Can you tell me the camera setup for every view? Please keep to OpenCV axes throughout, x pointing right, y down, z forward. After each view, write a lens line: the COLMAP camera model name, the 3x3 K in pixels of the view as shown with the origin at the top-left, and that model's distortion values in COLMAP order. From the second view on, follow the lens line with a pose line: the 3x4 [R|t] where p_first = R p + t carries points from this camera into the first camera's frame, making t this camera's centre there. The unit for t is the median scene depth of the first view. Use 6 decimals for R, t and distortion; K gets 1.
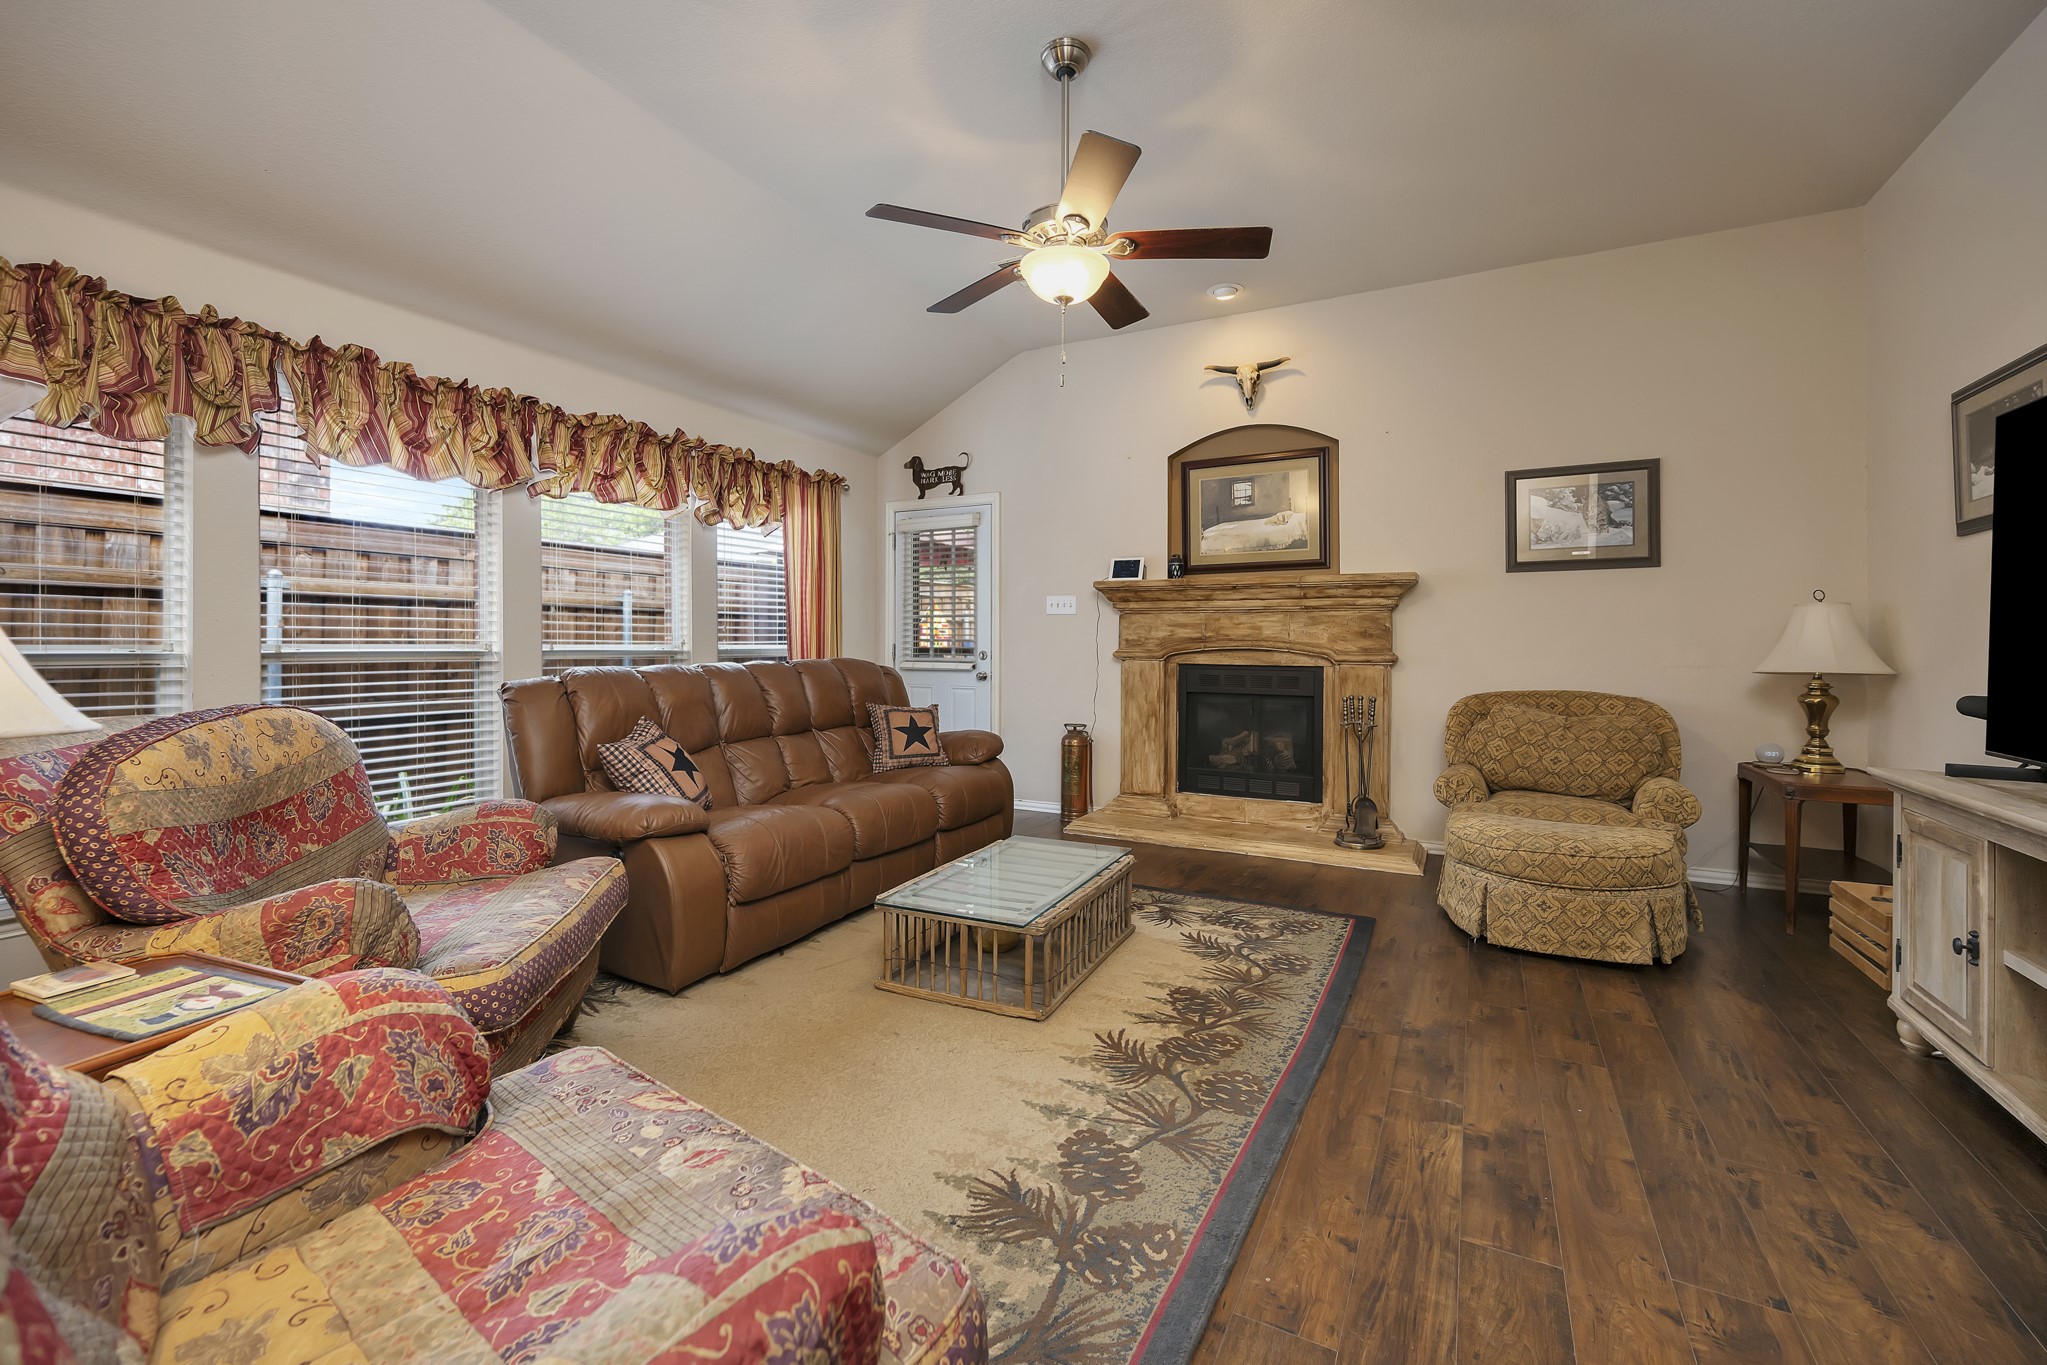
lens RADIAL K [[853.5, 0, 1023.2], [0, 853.5, 660.9], [0, 0, 1]] dist [-0.000343, -0.000419]
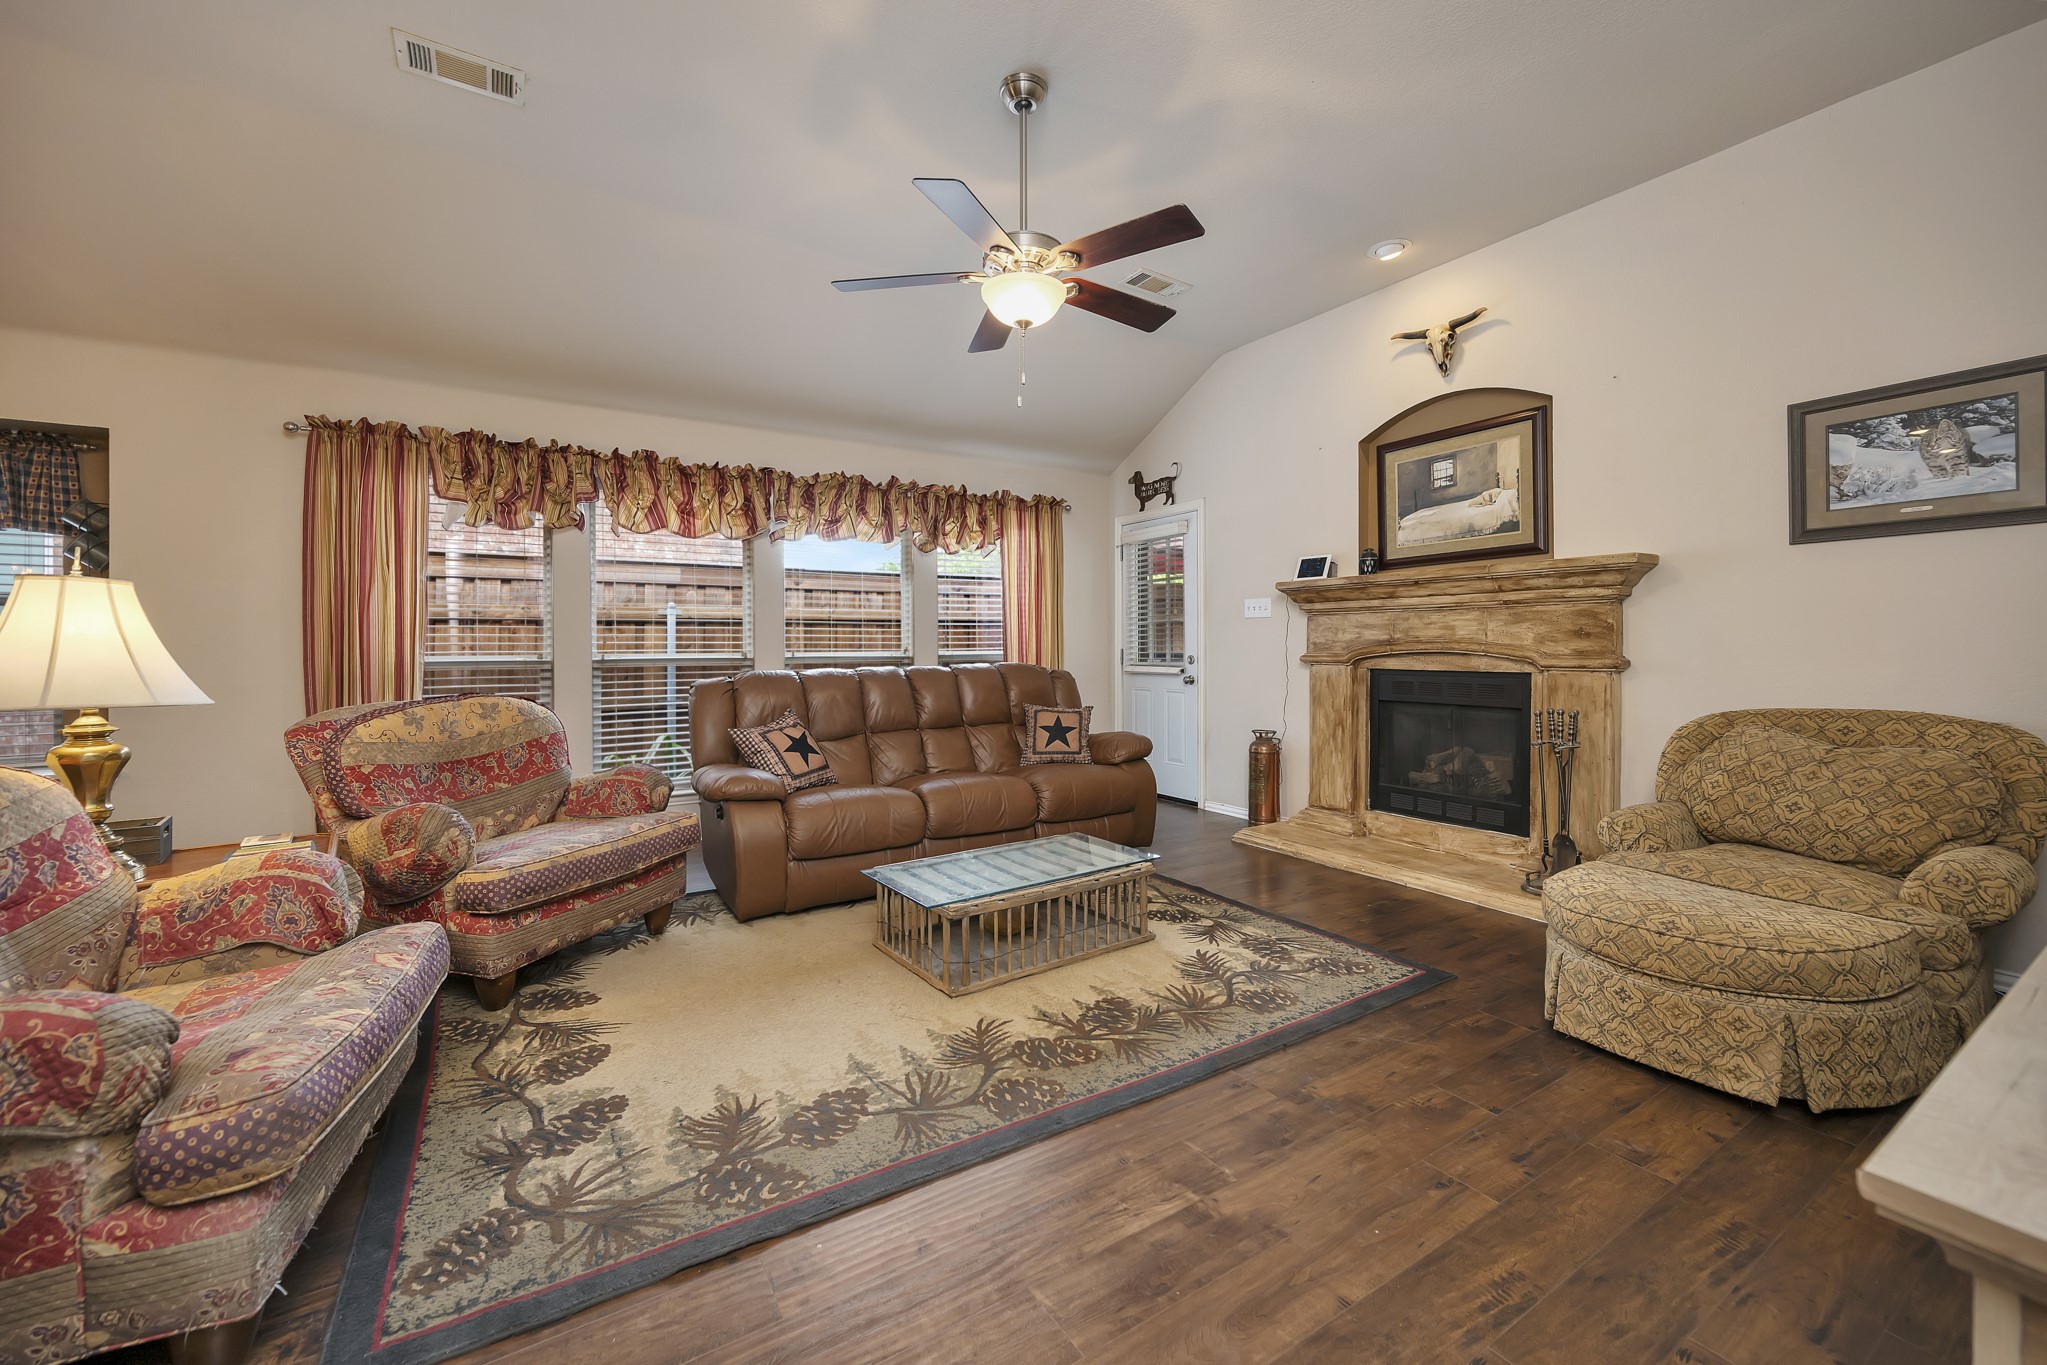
lens RADIAL K [[810.3, 0, 1028.8], [0, 810.3, 669.0], [0, 0, 1]] dist [-0.001249, -0.000081]
pose [[0.869317, 0.003374, -0.494243, 0.330411], [0.000063, 0.999976, 0.006938, -0.002782], [0.494254, -0.006062, 0.869296, 0.080542]]
